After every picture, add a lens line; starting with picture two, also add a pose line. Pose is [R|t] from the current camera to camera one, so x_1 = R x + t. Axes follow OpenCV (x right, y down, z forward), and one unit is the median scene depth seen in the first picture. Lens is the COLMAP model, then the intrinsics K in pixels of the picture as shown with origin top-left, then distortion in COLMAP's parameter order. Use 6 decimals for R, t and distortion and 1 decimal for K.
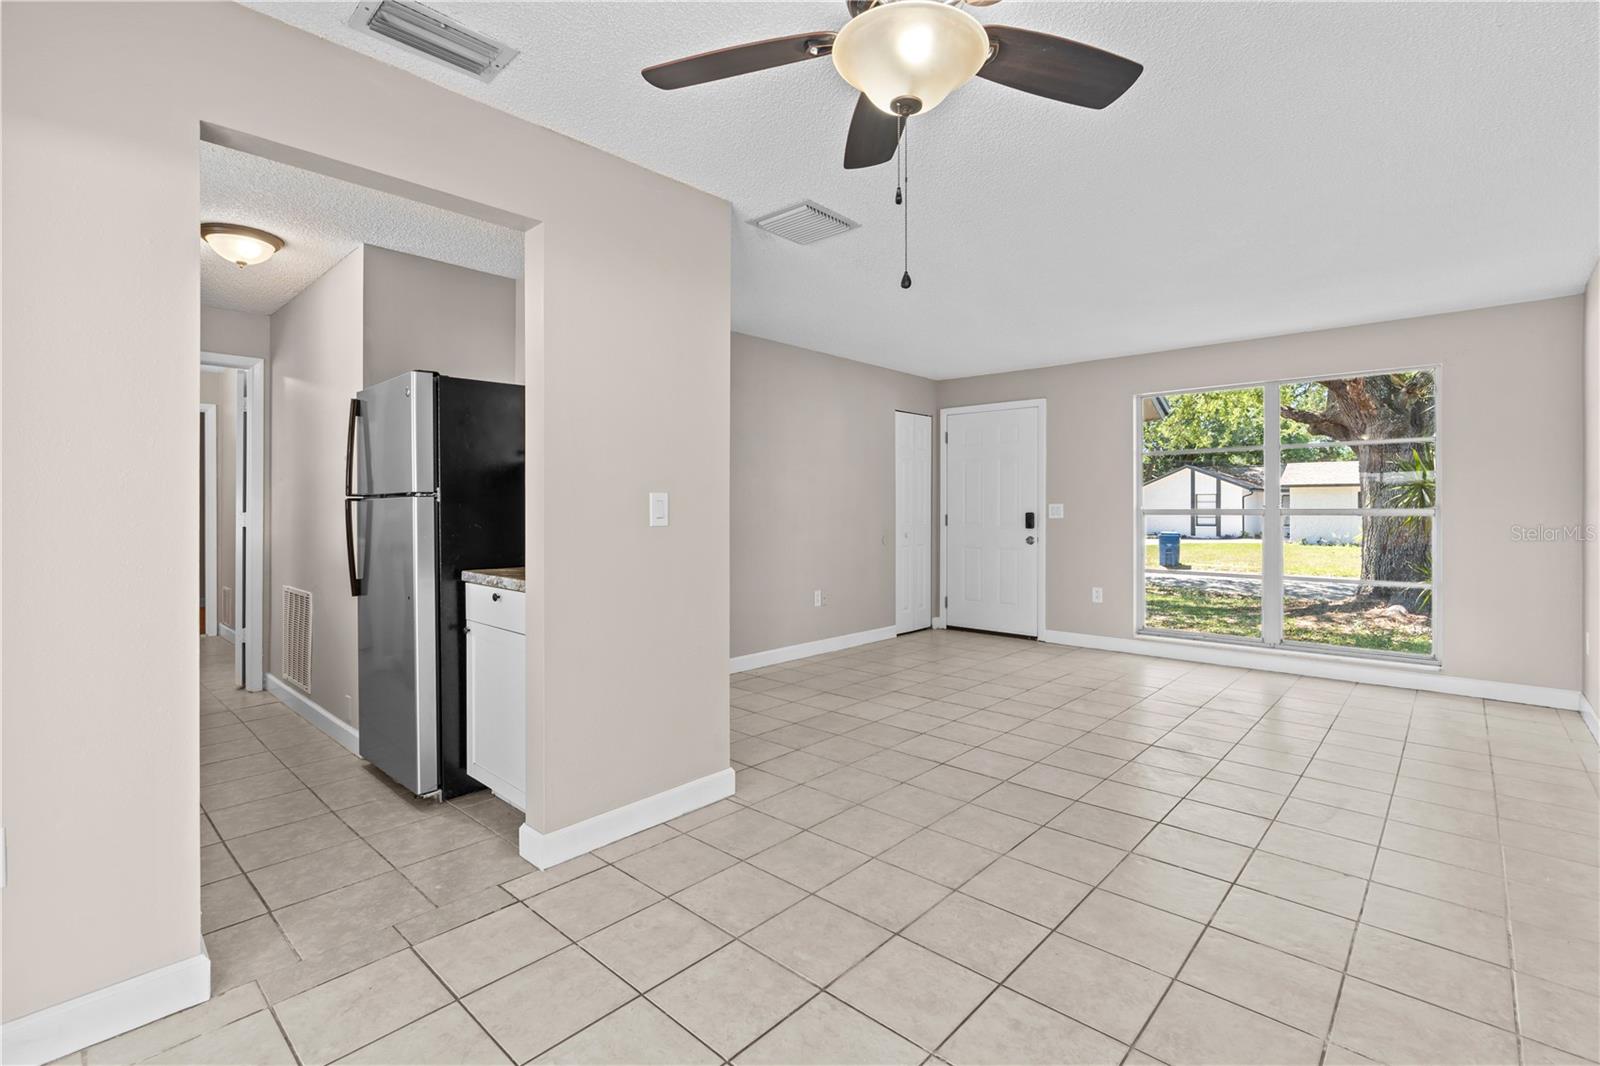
lens RADIAL K [[722.0, 0, 797.1], [0, 722.0, 507.1], [0, 0, 1]] dist [-0.007652, 0.002503]
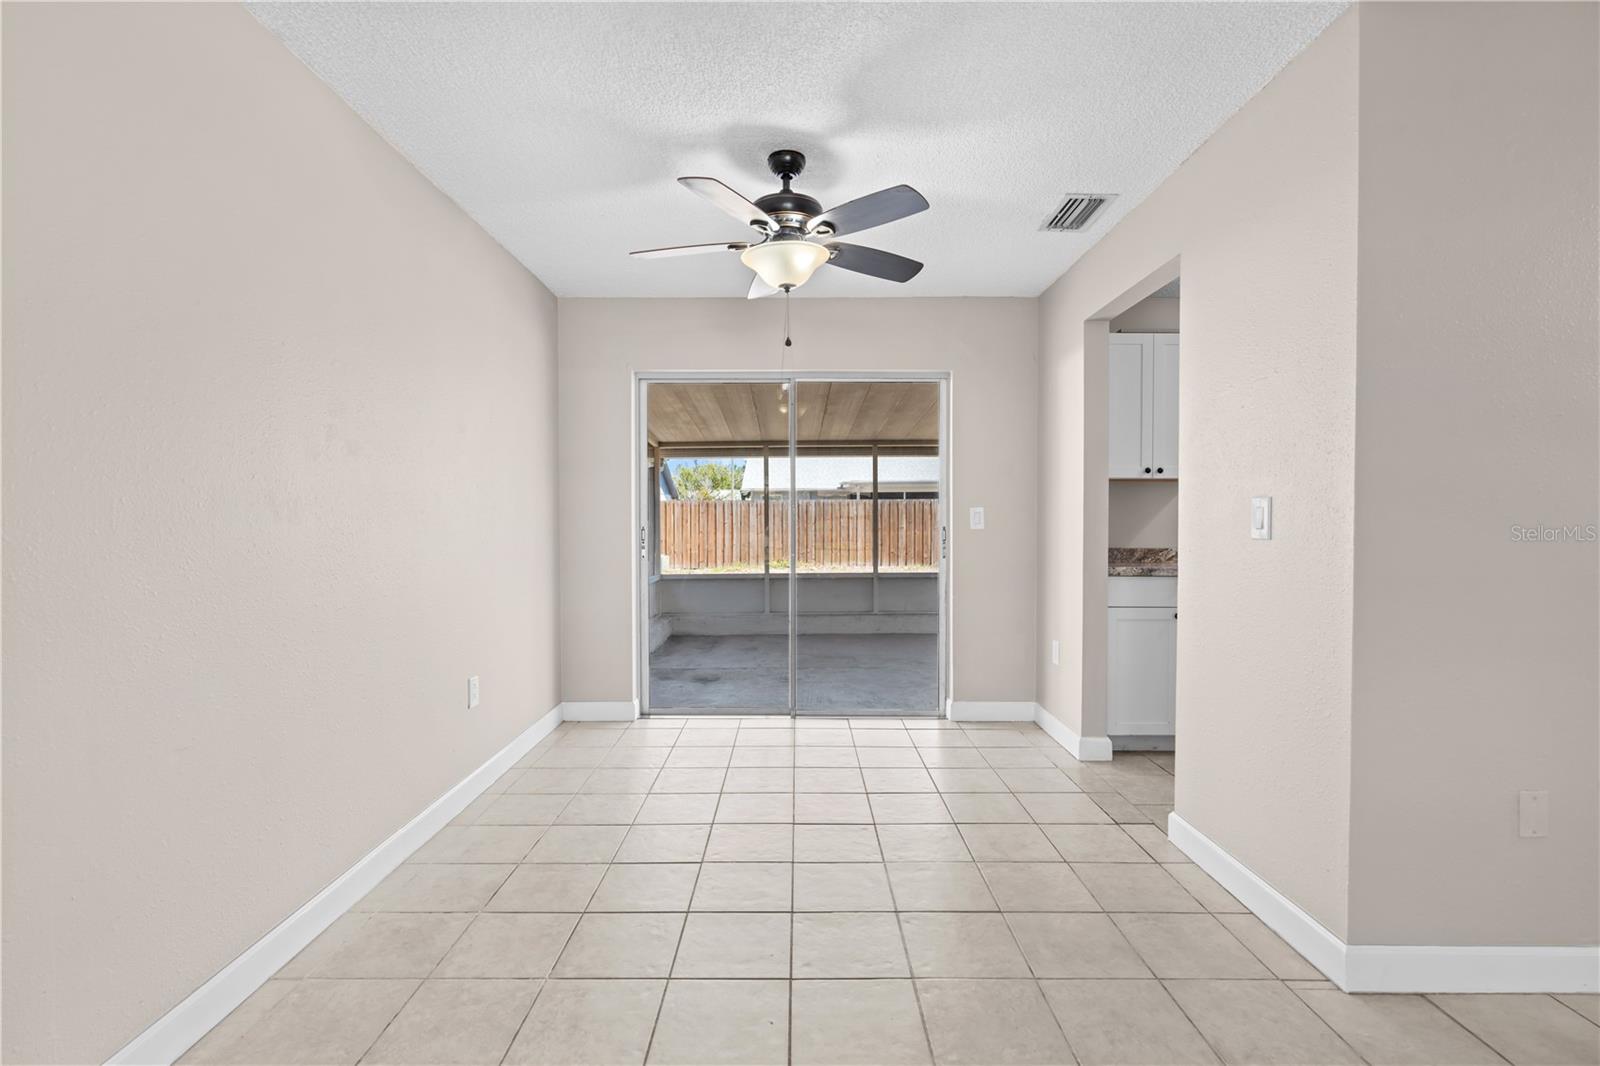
lens RADIAL K [[722.0, 0, 801.4], [0, 722.0, 527.4], [0, 0, 1]] dist [-0.007652, 0.002503]
pose [[-0.730764, 0.012354, -0.682519, 0.589671], [0.004839, 0.999905, 0.012918, 0.000930], [0.682613, 0.006137, -0.730754, 1.023072]]
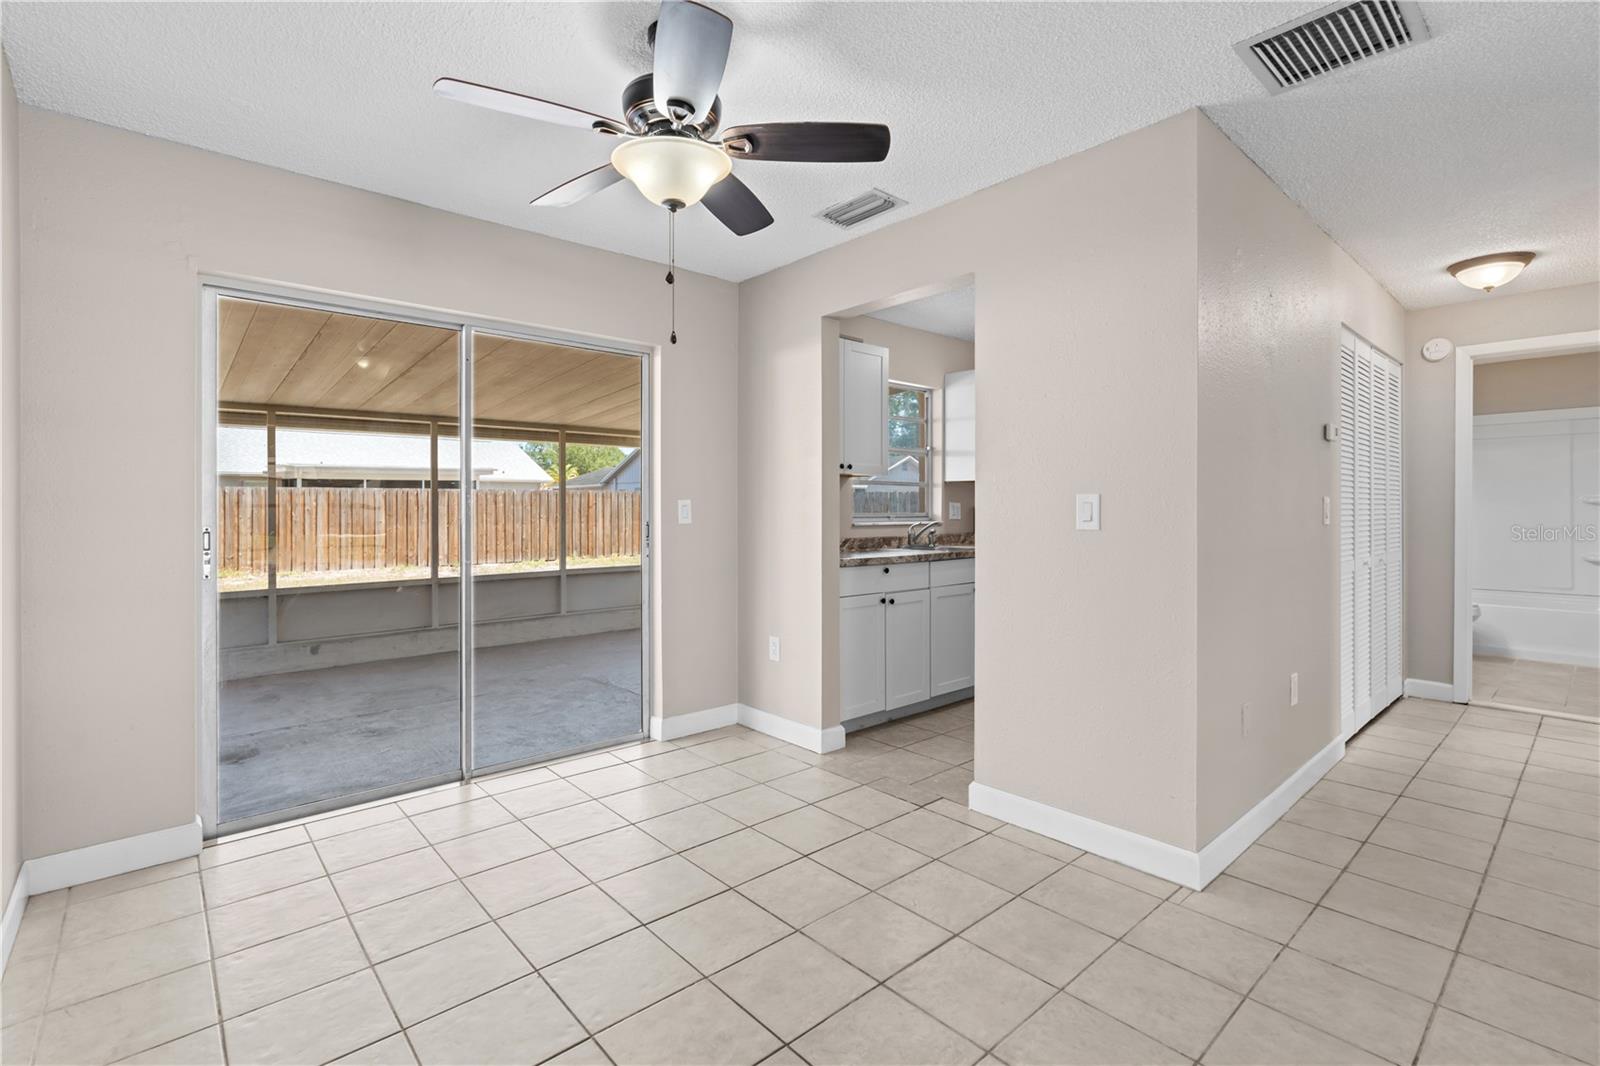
lens RADIAL K [[722.0, 0, 794.5], [0, 722.0, 505.3], [0, 0, 1]] dist [-0.007652, 0.002503]
pose [[-0.096270, -0.000888, -0.995355, 0.634606], [0.006604, 0.999977, -0.001531, -0.004973], [0.995333, -0.006721, -0.096262, 0.593894]]
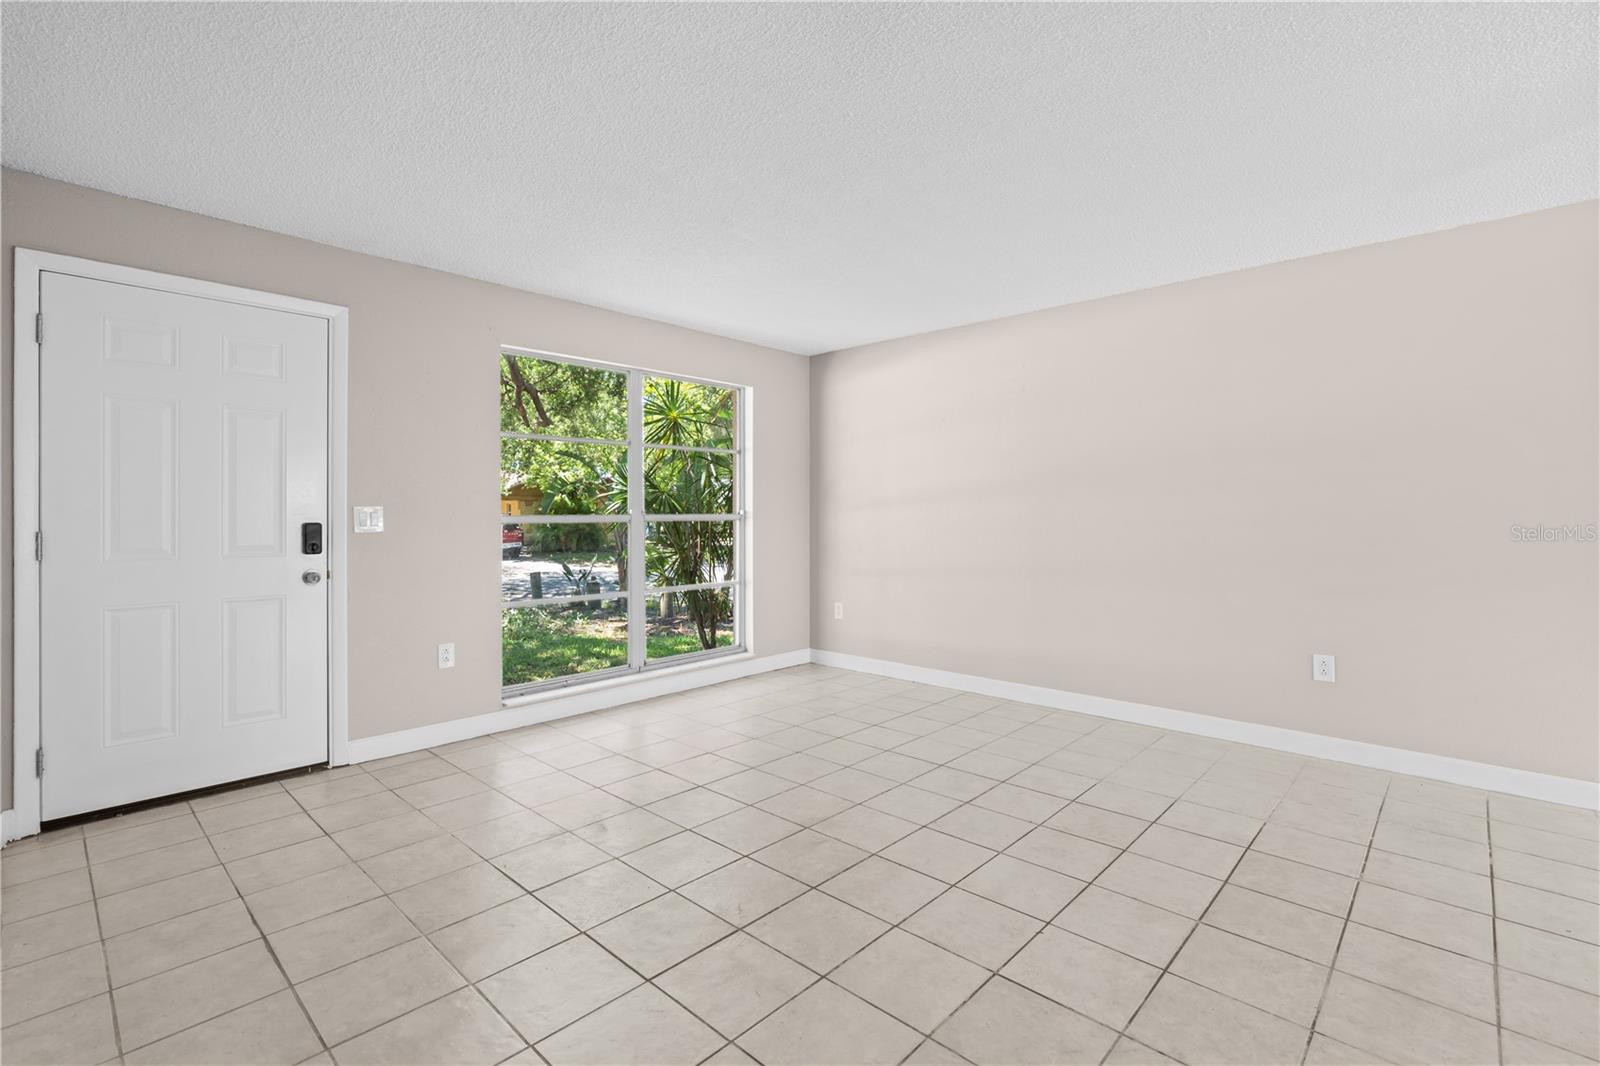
lens RADIAL K [[722.0, 0, 793.5], [0, 722.0, 511.1], [0, 0, 1]] dist [-0.007652, 0.002503]
pose [[0.006316, 0.007425, 0.999952, -0.364793], [-0.002476, 0.999969, -0.007410, 0.004050], [-0.999977, -0.002429, 0.006334, 1.304207]]
